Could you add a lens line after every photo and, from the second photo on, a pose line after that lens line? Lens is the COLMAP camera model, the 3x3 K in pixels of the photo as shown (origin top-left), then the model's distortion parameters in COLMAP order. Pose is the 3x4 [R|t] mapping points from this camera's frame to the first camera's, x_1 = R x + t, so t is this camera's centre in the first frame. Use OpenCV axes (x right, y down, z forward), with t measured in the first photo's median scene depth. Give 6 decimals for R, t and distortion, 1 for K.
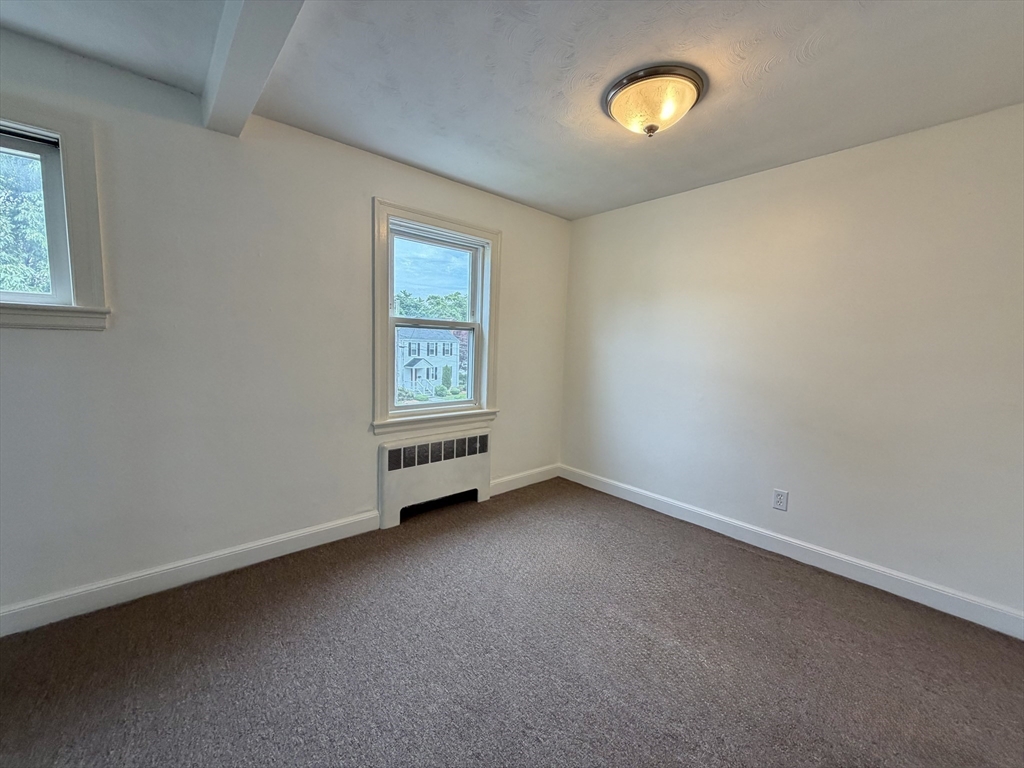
lens RADIAL K [[408.6, 0, 509.9], [0, 408.6, 385.6], [0, 0, 1]] dist [0.000719, -0.000641]
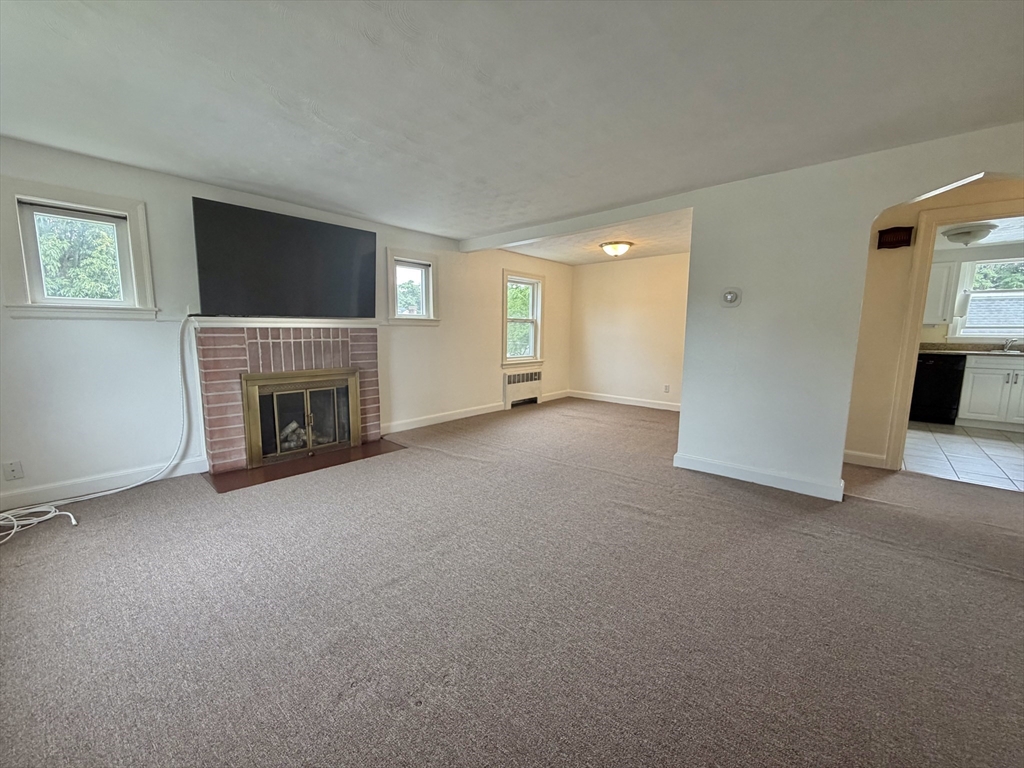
lens RADIAL K [[408.6, 0, 509.6], [0, 408.6, 384.4], [0, 0, 1]] dist [0.000719, -0.000641]
pose [[0.992106, -0.038361, 0.119395, -0.526735], [0.034727, 0.998873, 0.032369, 0.124441], [-0.120502, -0.027967, 0.992319, -1.218684]]
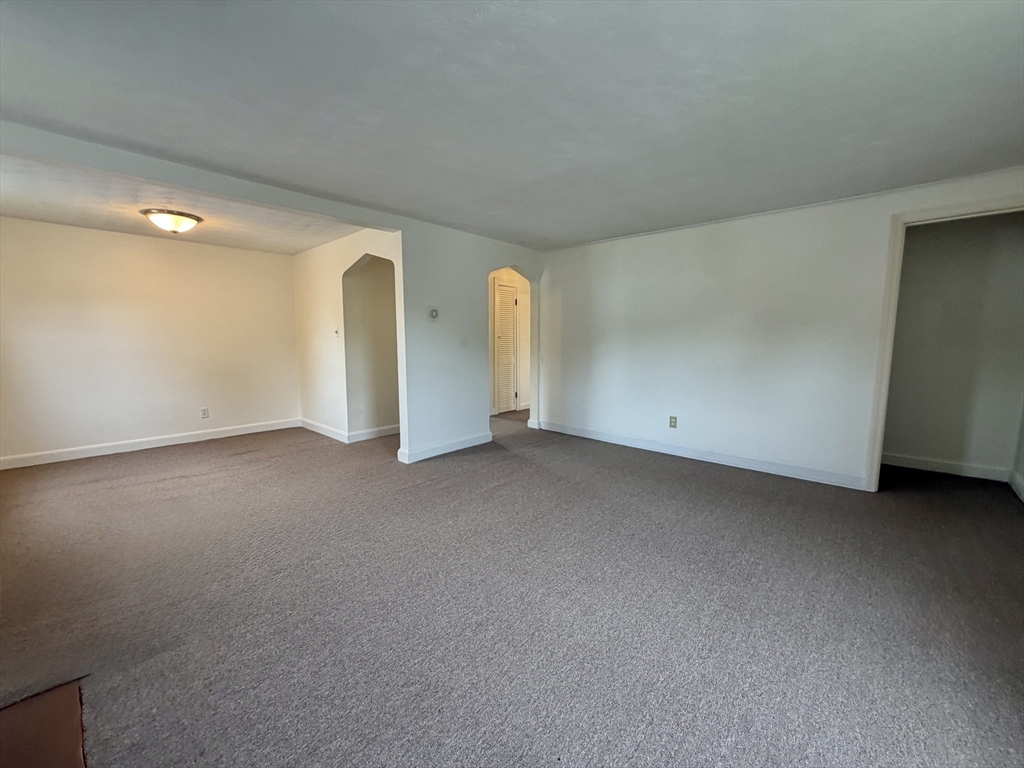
lens RADIAL K [[408.6, 0, 510.5], [0, 408.6, 382.8], [0, 0, 1]] dist [0.000719, -0.000641]
pose [[-0.108659, -0.138946, 0.984321, -1.255577], [0.101247, 0.983487, 0.150005, -0.008597], [-0.988910, 0.115959, -0.092797, -0.255683]]
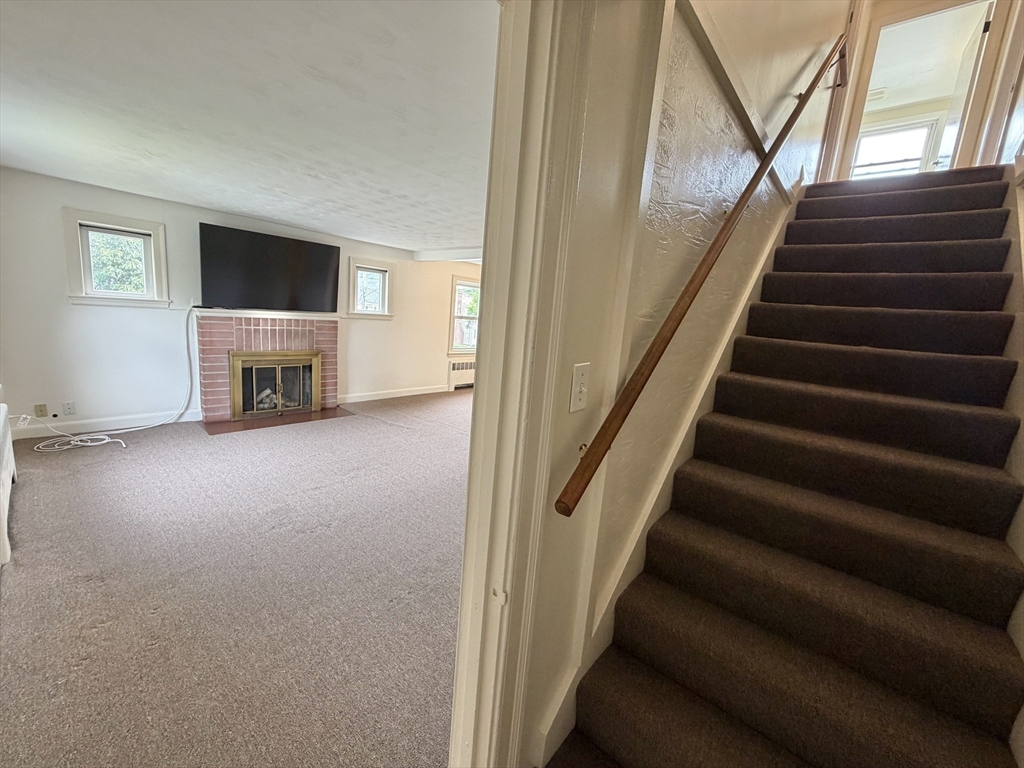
lens RADIAL K [[408.6, 0, 508.5], [0, 408.6, 384.3], [0, 0, 1]] dist [0.000719, -0.000641]
pose [[0.989712, 0.026497, 0.140602, -0.284594], [-0.037162, 0.996582, 0.073773, 0.075376], [-0.138167, -0.078239, 0.987314, -1.711358]]
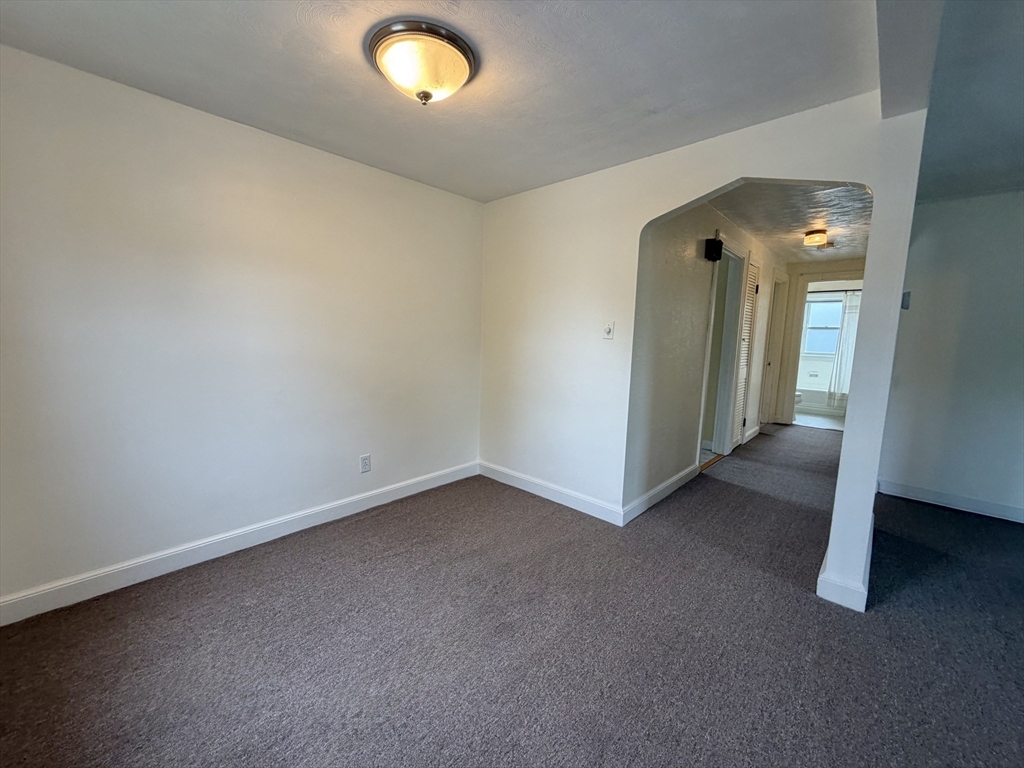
lens RADIAL K [[408.6, 0, 509.5], [0, 408.6, 383.2], [0, 0, 1]] dist [0.000719, -0.000641]
pose [[-0.099361, -0.158595, 0.982331, -0.415811], [0.078249, 0.982914, 0.166604, -0.089534], [-0.991970, 0.093421, -0.085254, 0.597430]]
